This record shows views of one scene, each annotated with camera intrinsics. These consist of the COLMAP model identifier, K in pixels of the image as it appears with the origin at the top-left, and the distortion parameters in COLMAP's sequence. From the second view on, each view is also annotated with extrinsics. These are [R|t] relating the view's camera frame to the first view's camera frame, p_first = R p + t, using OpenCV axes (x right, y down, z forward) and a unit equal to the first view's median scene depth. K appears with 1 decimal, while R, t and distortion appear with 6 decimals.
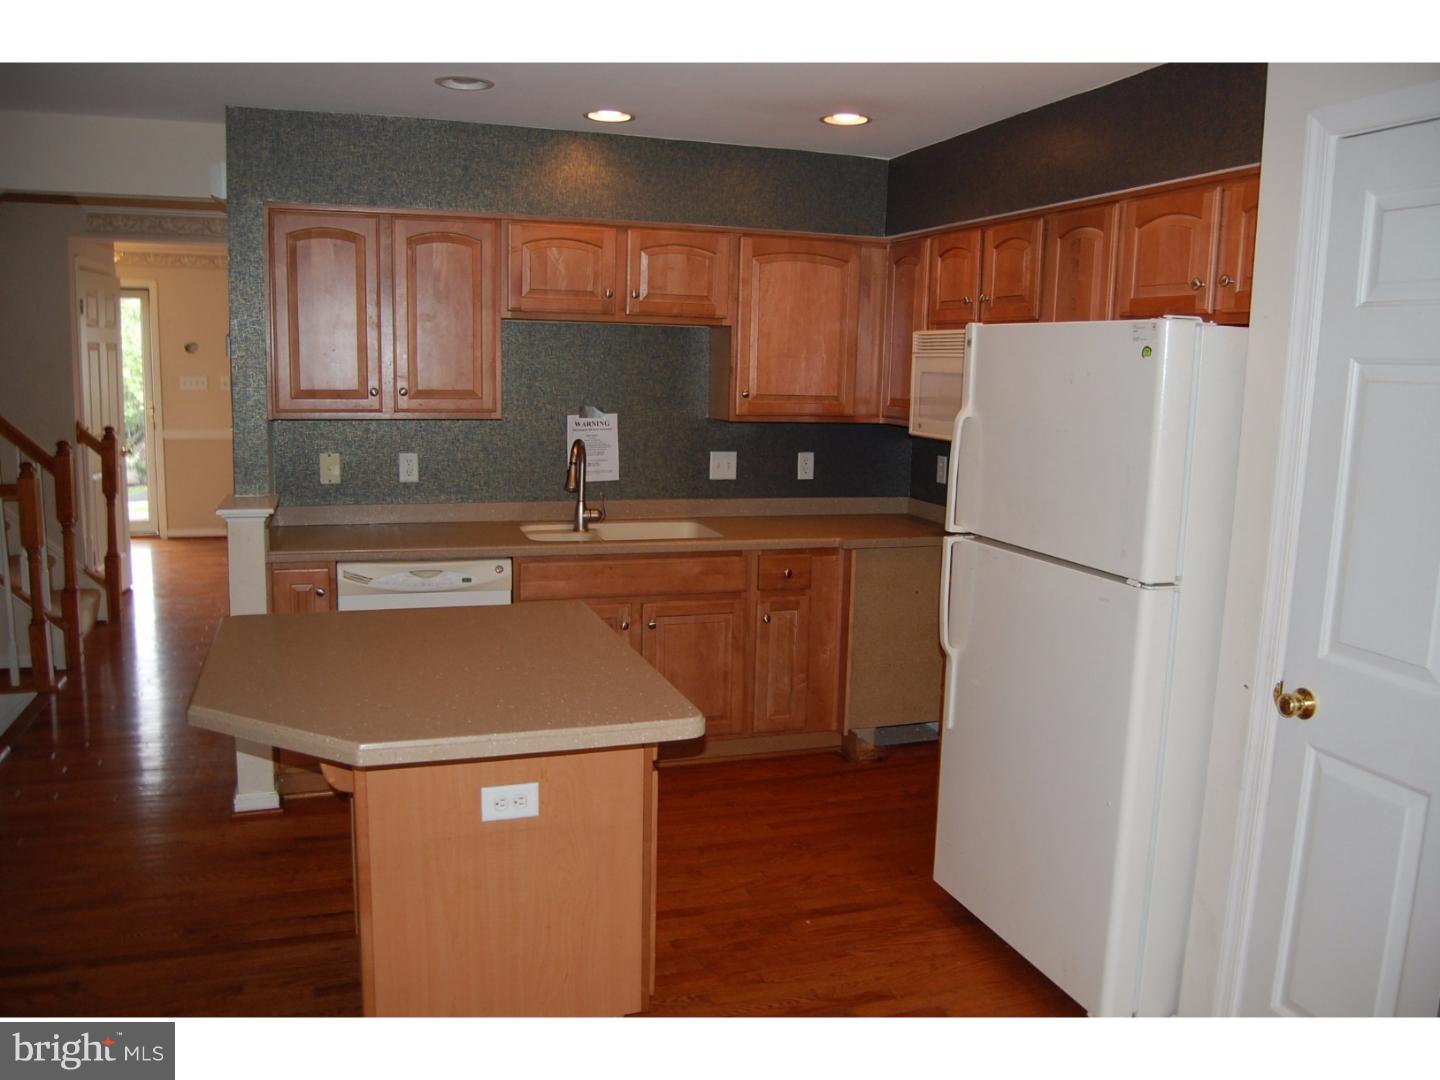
lens RADIAL K [[1121.3, 0, 725.7], [0, 1121.3, 537.7], [0, 0, 1]] dist [-0.078541, 0.025411]
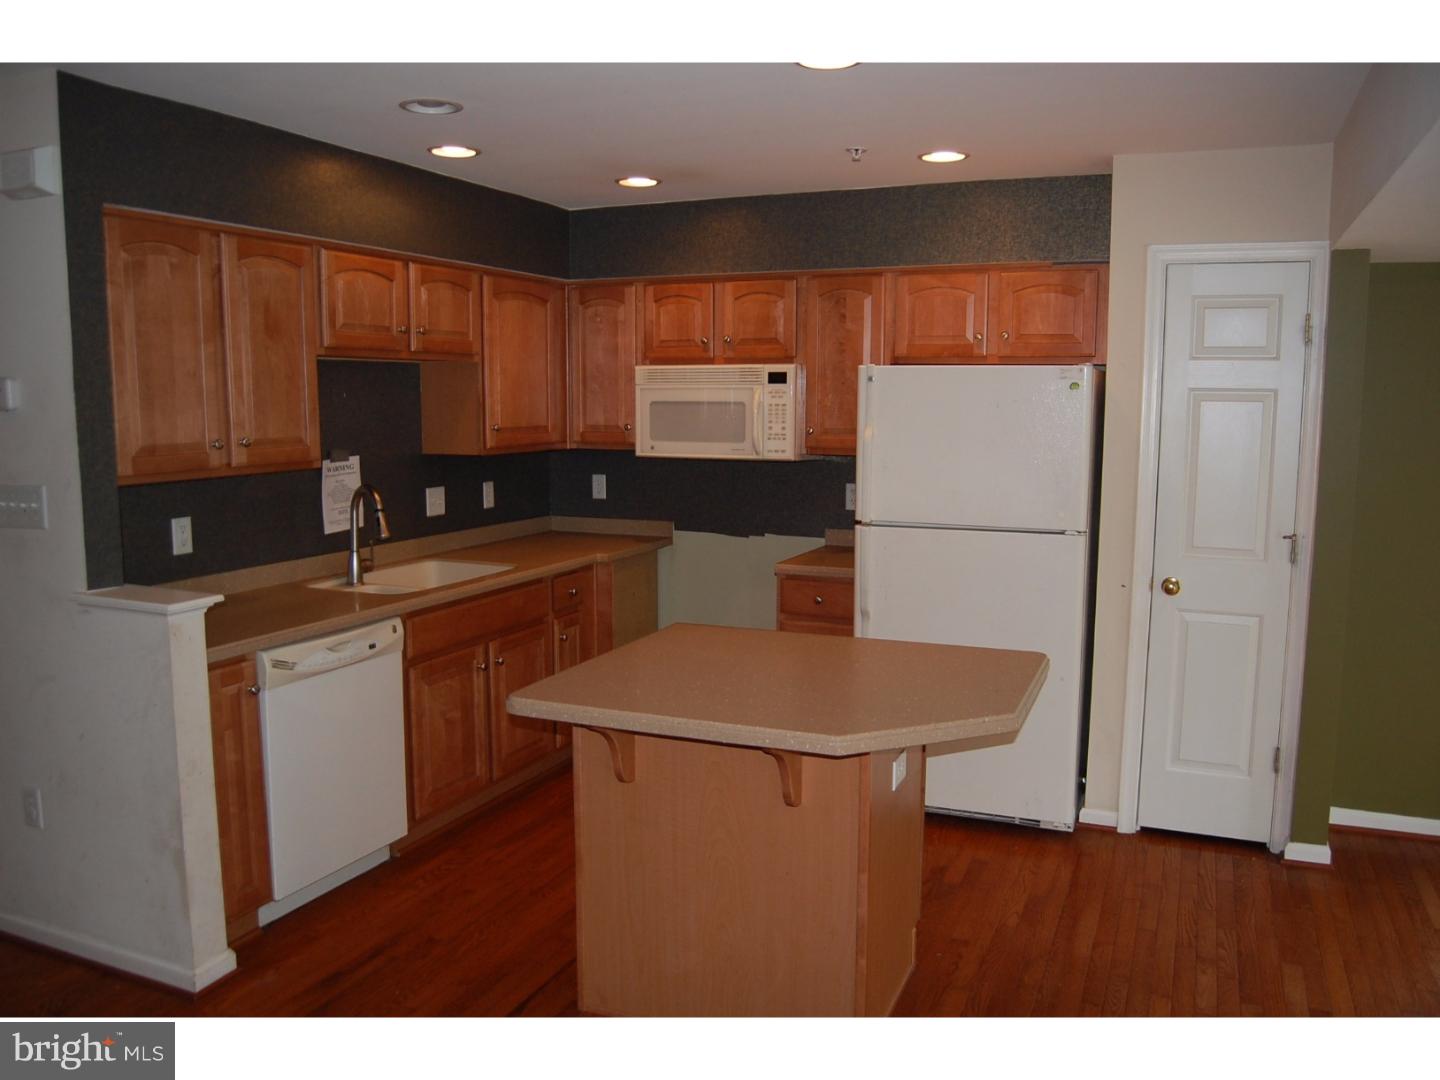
lens RADIAL K [[1121.3, 0, 724.2], [0, 1121.3, 542.3], [0, 0, 1]] dist [-0.078541, 0.025411]
pose [[0.676832, -0.119043, 0.726449, -0.618087], [0.128442, 0.990798, 0.042692, -0.042597], [-0.724846, 0.064411, 0.685893, 0.157688]]
